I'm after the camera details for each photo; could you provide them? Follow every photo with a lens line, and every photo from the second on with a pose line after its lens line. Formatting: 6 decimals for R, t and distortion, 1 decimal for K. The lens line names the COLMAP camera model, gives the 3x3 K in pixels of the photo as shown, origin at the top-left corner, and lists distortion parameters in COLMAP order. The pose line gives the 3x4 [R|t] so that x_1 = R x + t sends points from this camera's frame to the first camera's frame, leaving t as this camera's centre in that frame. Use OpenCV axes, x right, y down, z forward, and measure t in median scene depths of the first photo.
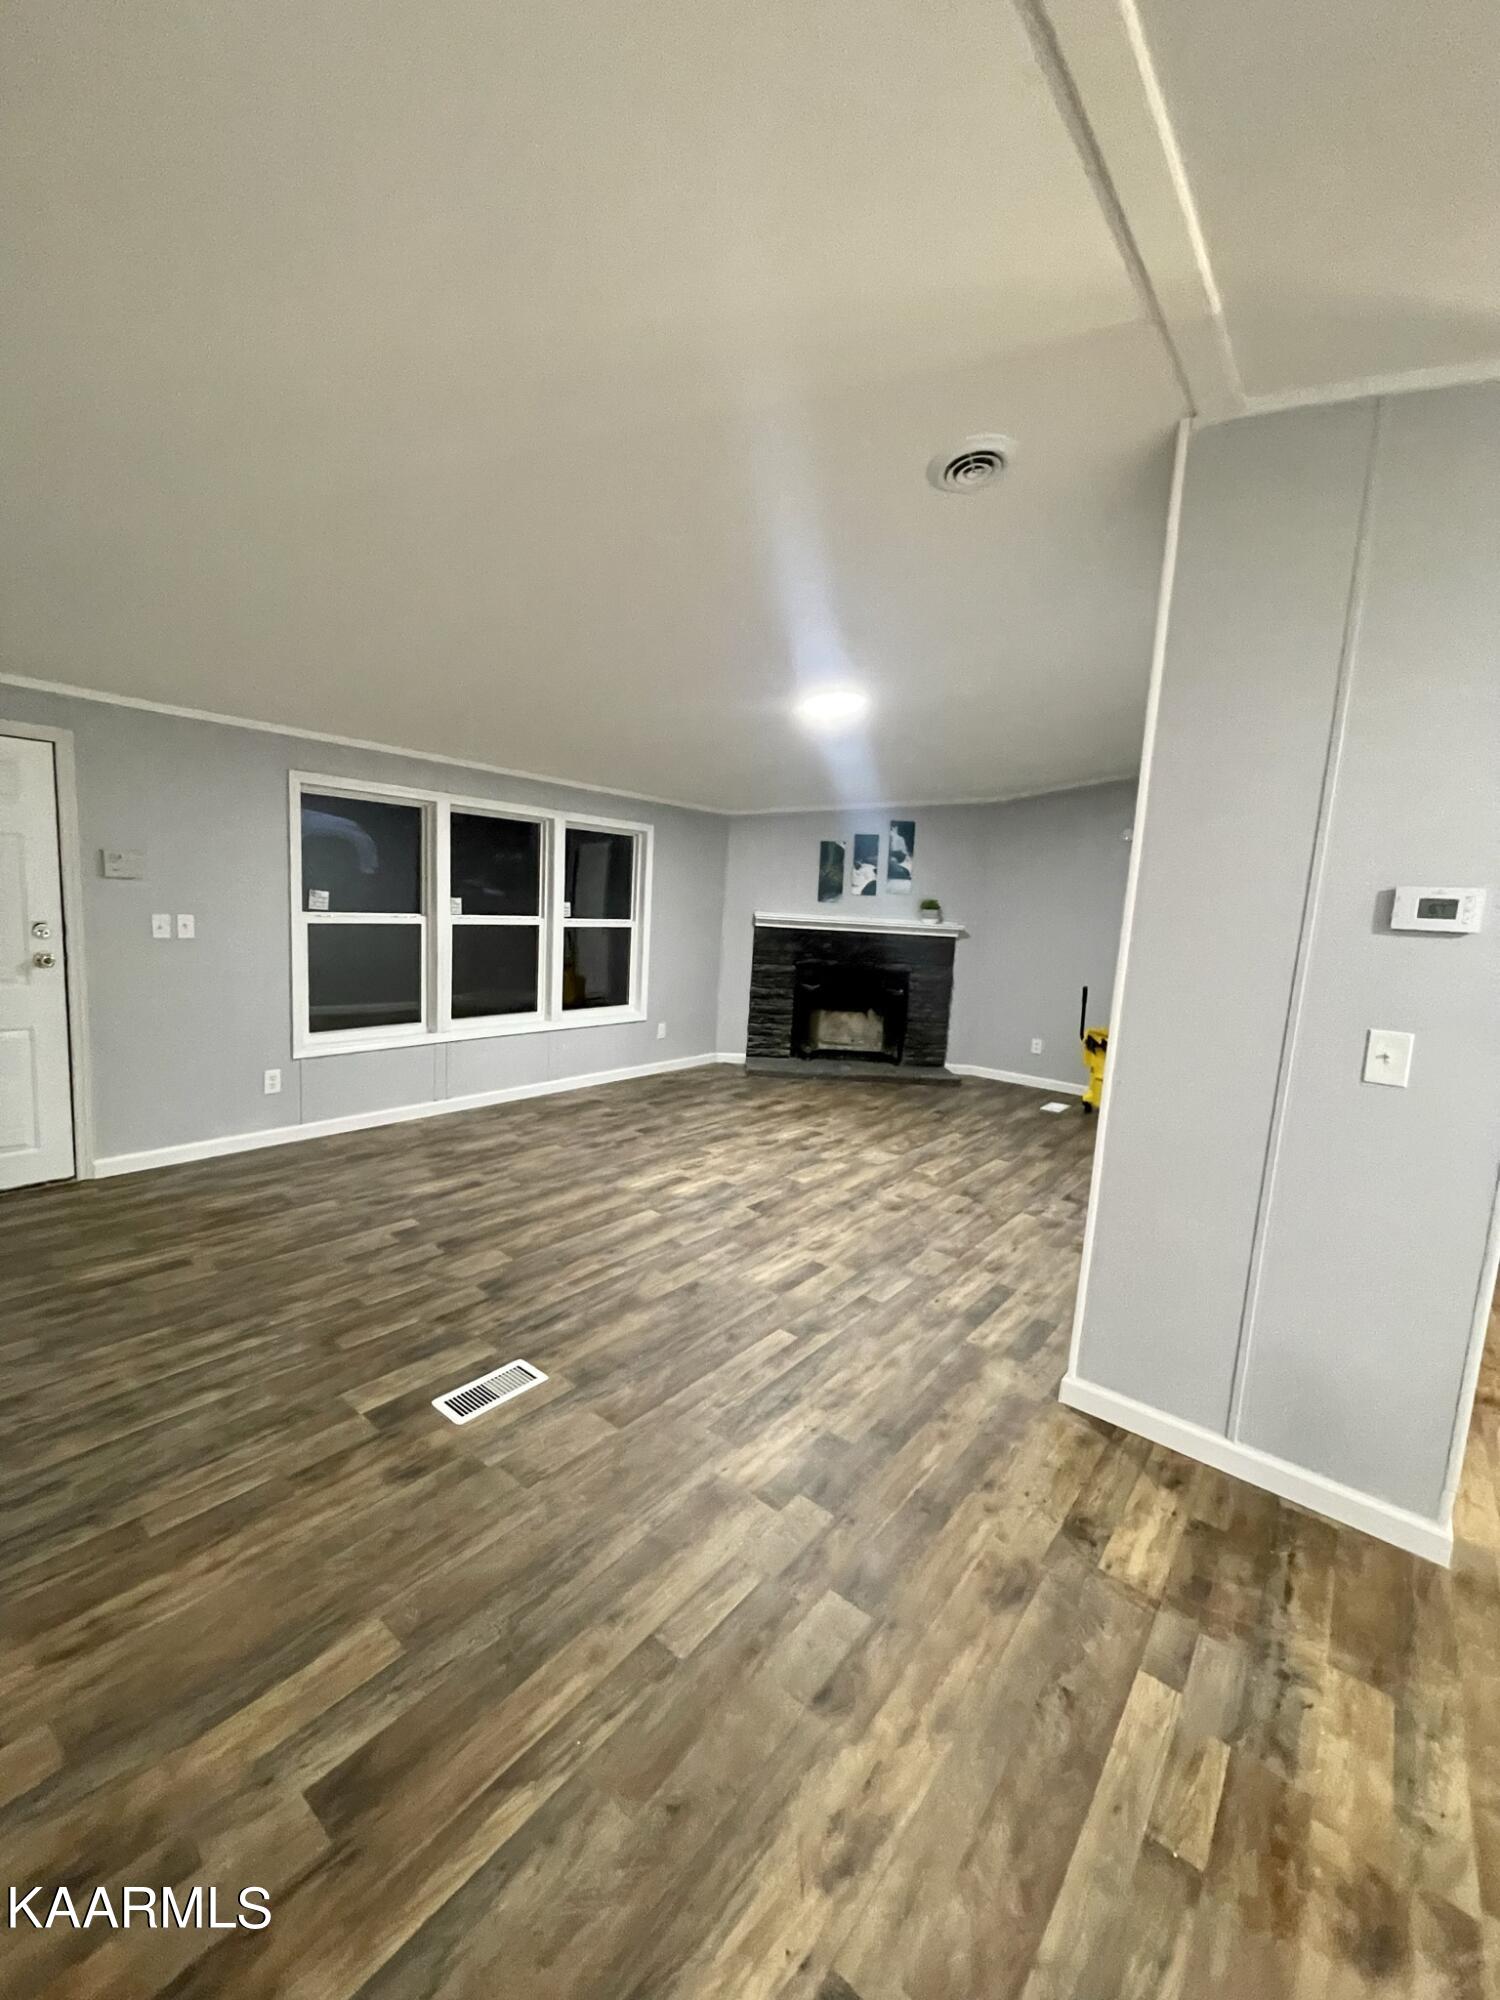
lens RADIAL K [[803.0, 0, 740.6], [0, 803.0, 1007.7], [0, 0, 1]] dist [-0.003110, 0.000273]
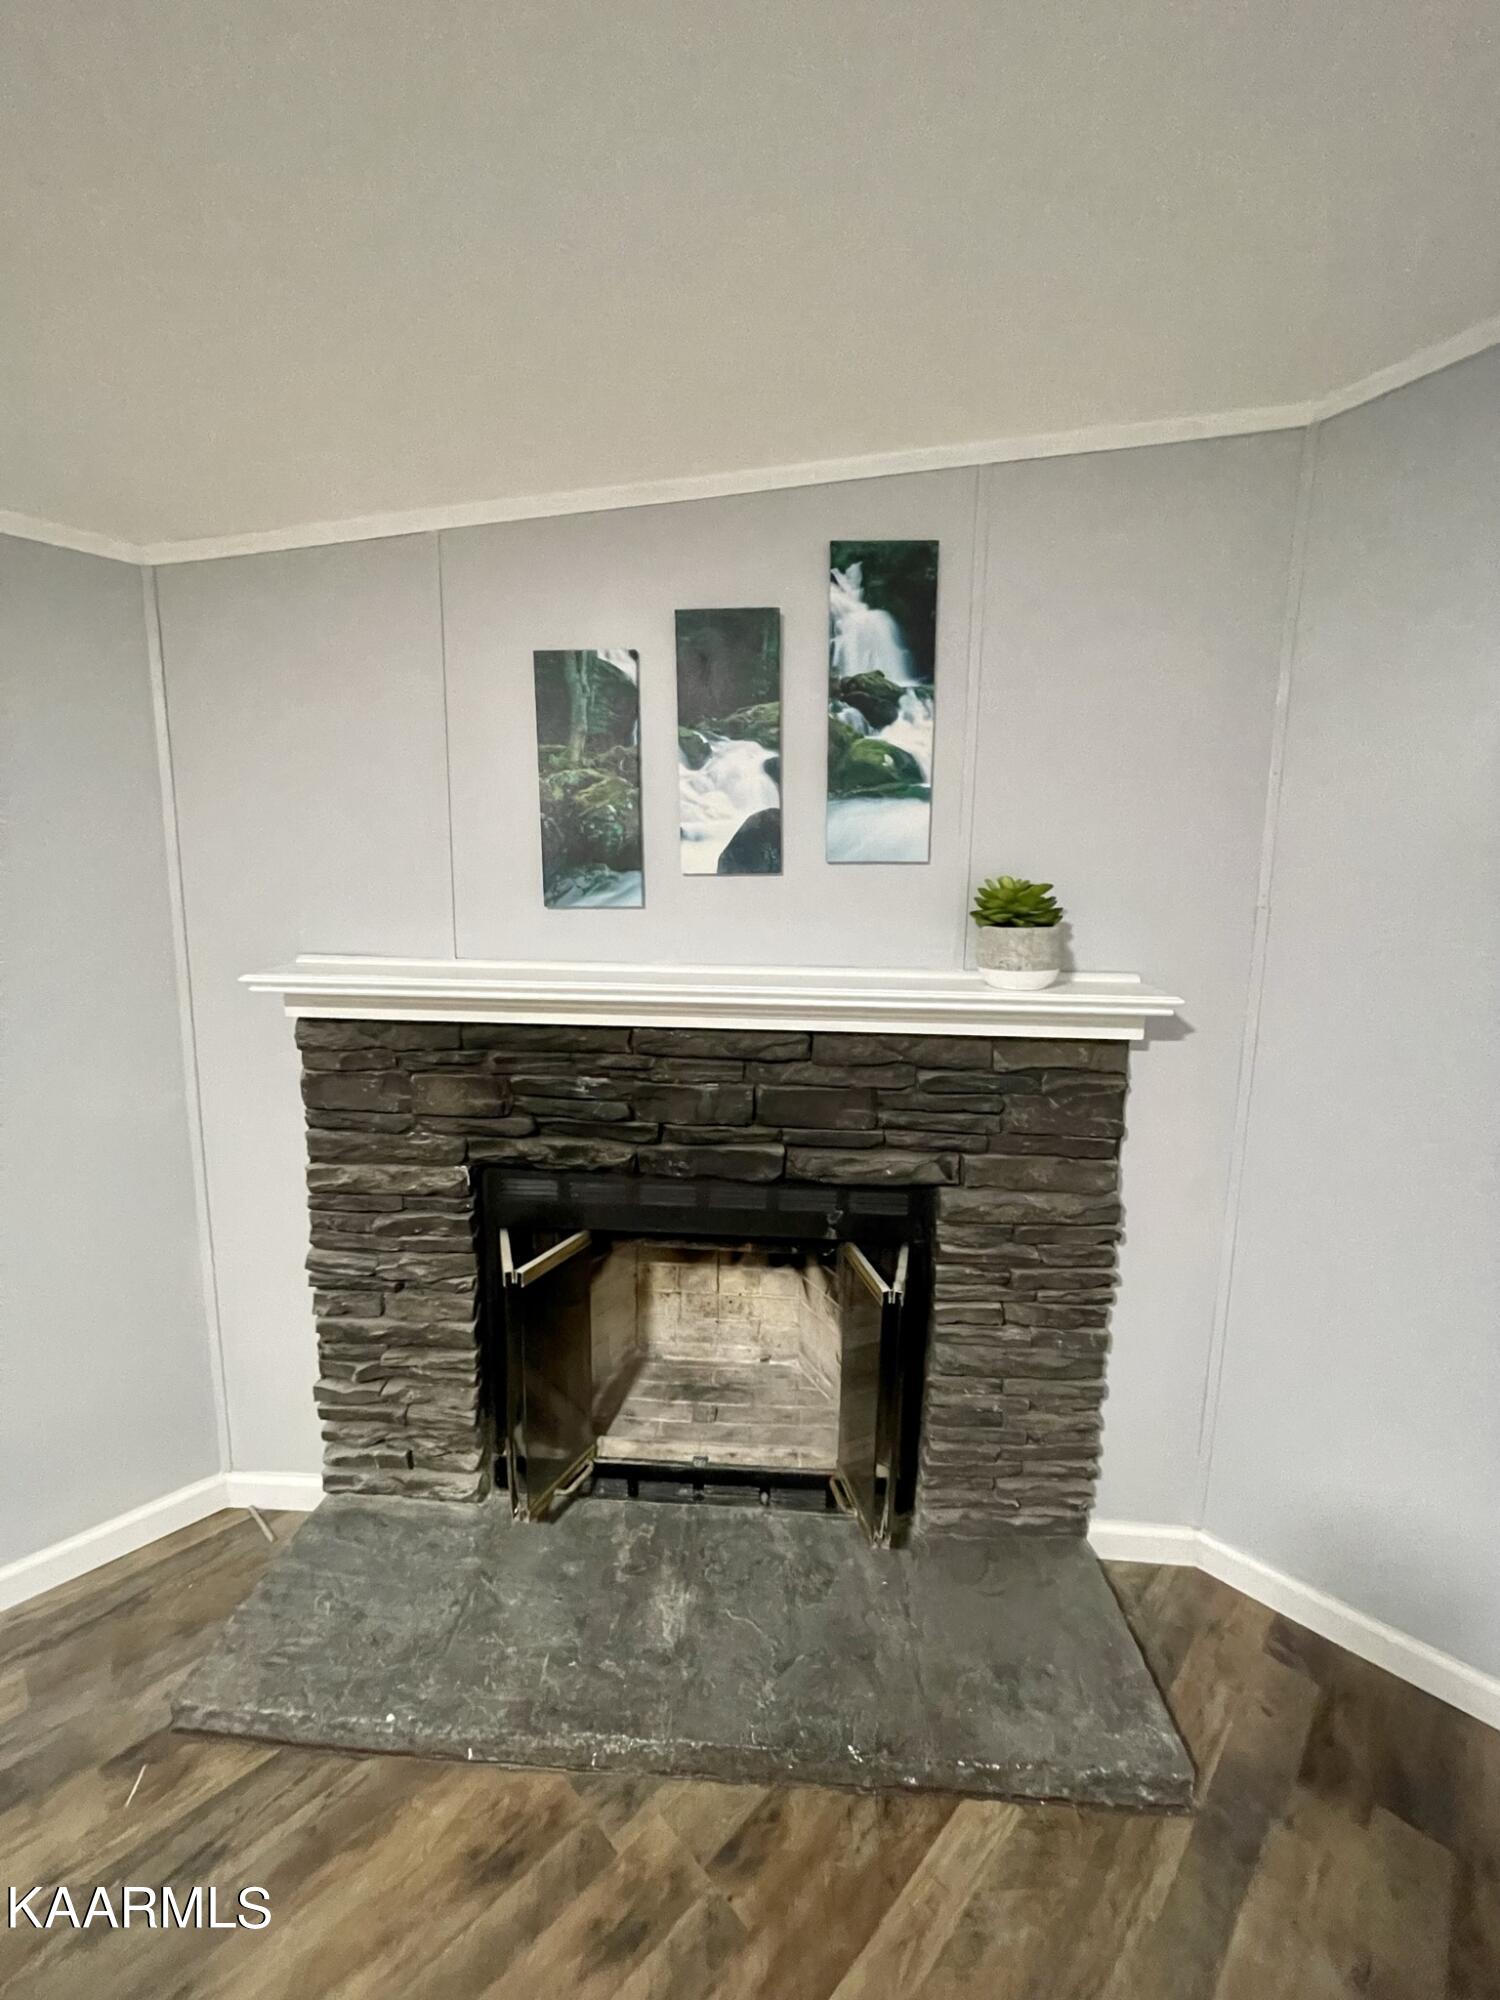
lens RADIAL K [[803.0, 0, 752.6], [0, 803.0, 1010.2], [0, 0, 1]] dist [-0.003110, 0.000273]
pose [[0.996992, -0.024420, -0.073557, 0.176670], [0.024231, 0.999700, -0.003469, -0.098647], [0.073620, 0.001676, 0.997285, 0.762612]]
